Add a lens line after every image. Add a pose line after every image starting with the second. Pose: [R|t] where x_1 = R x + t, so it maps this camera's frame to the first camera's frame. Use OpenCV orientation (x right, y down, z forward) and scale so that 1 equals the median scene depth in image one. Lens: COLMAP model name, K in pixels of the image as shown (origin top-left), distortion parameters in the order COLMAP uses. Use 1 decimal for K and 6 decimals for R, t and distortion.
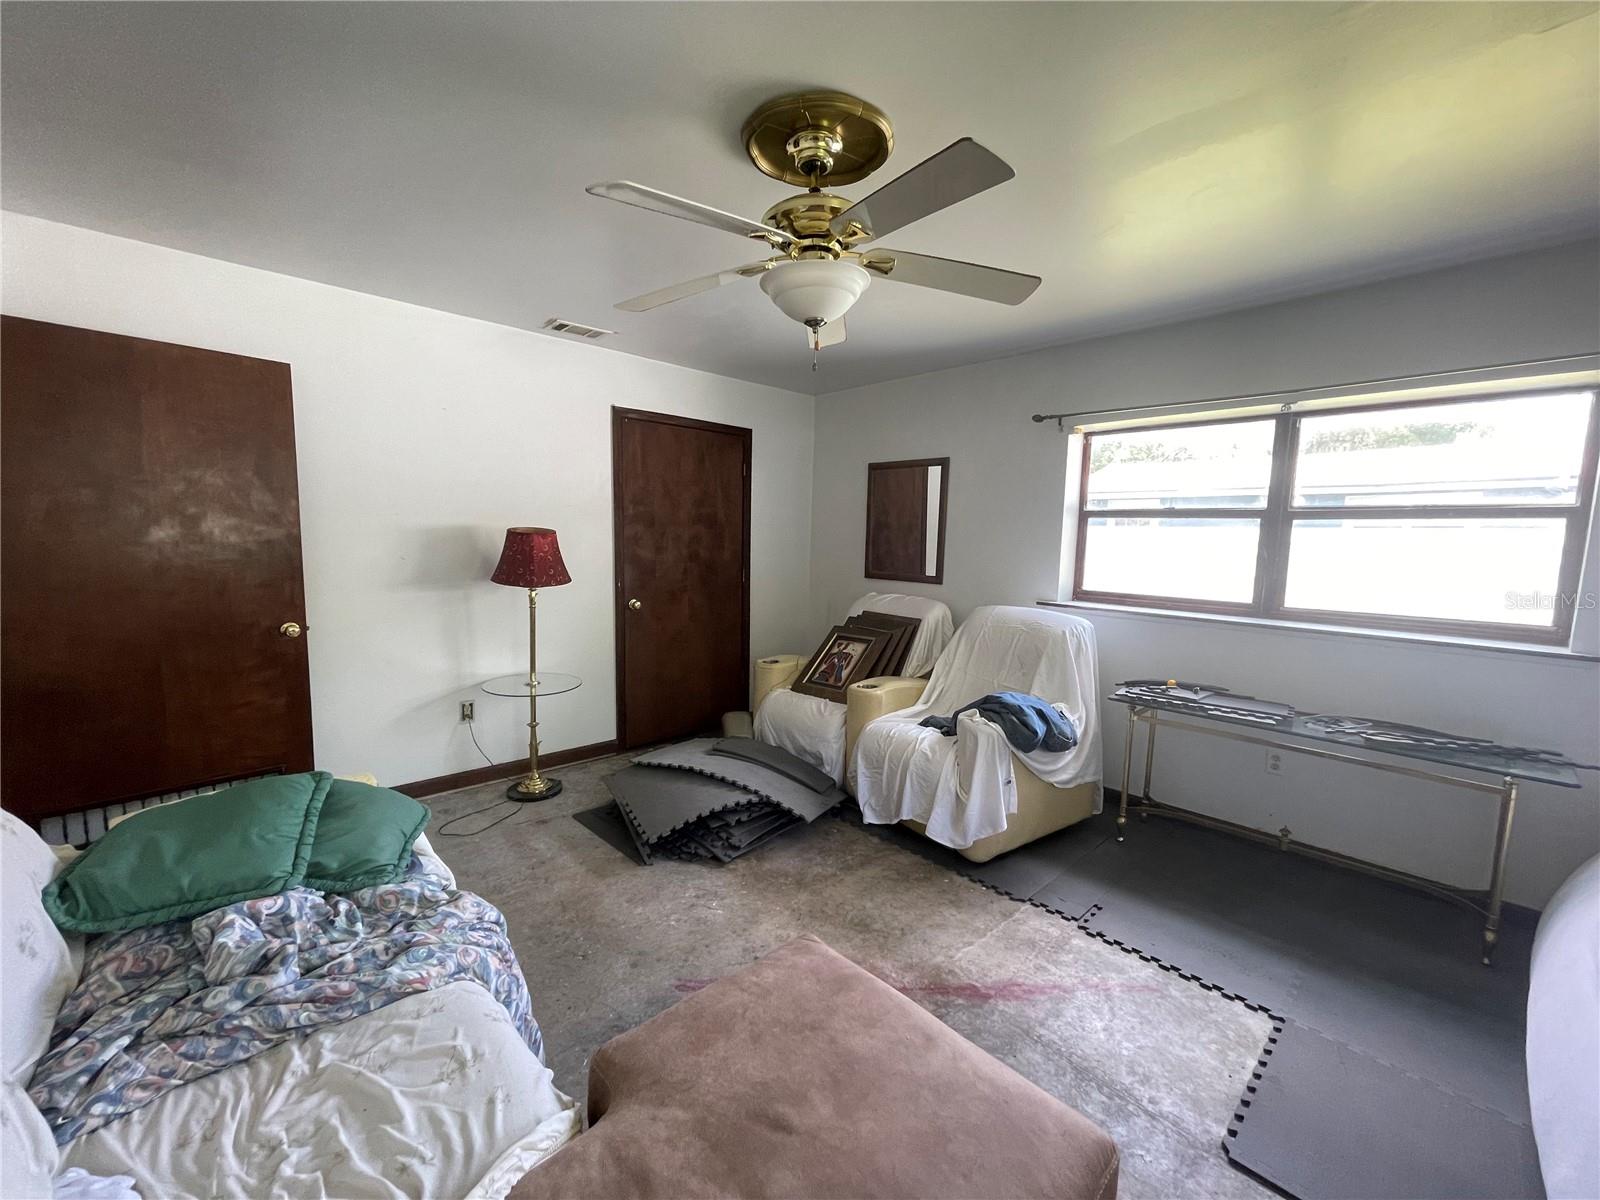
lens RADIAL K [[643.6, 0, 798.9], [0, 643.6, 599.1], [0, 0, 1]] dist [-0.001595, -0.000822]
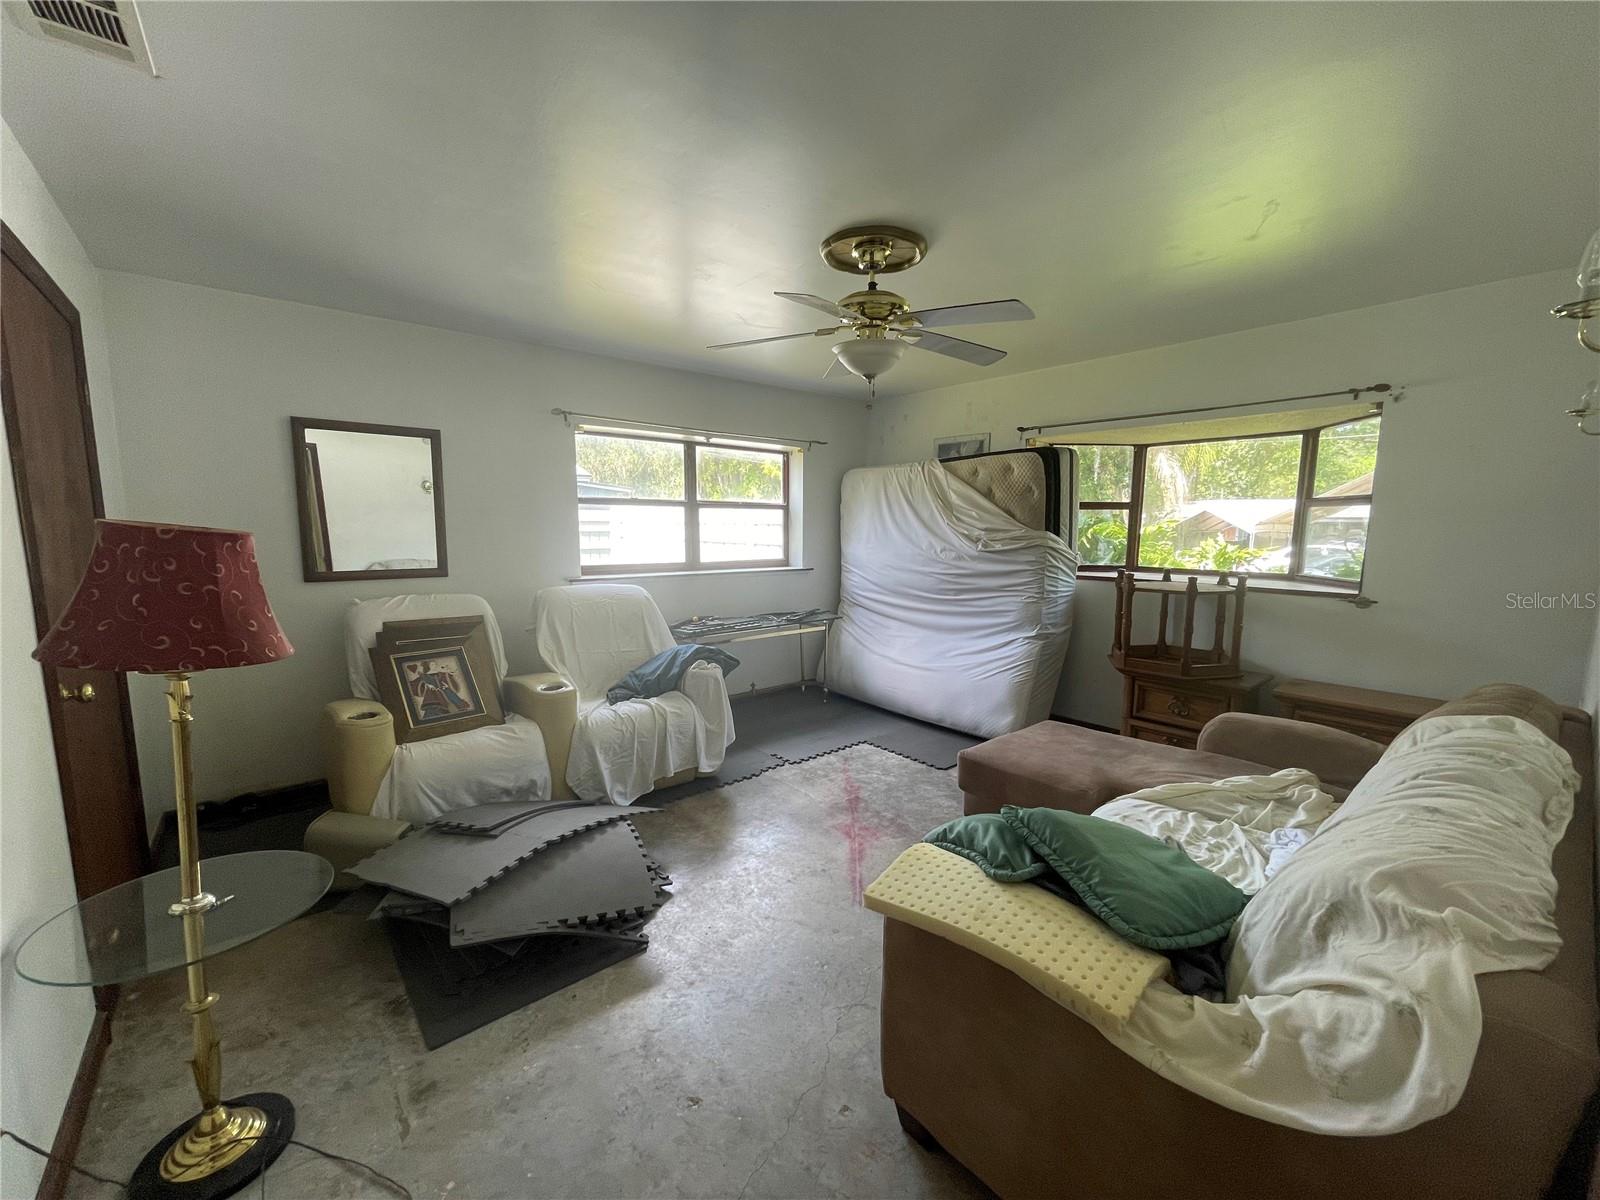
lens RADIAL K [[643.6, 0, 799.3], [0, 643.6, 607.4], [0, 0, 1]] dist [-0.001595, -0.000822]
pose [[0.054514, -0.151145, 0.987007, -0.872668], [0.094591, 0.984813, 0.145585, -0.090141], [-0.994023, 0.085426, 0.067983, 0.658385]]
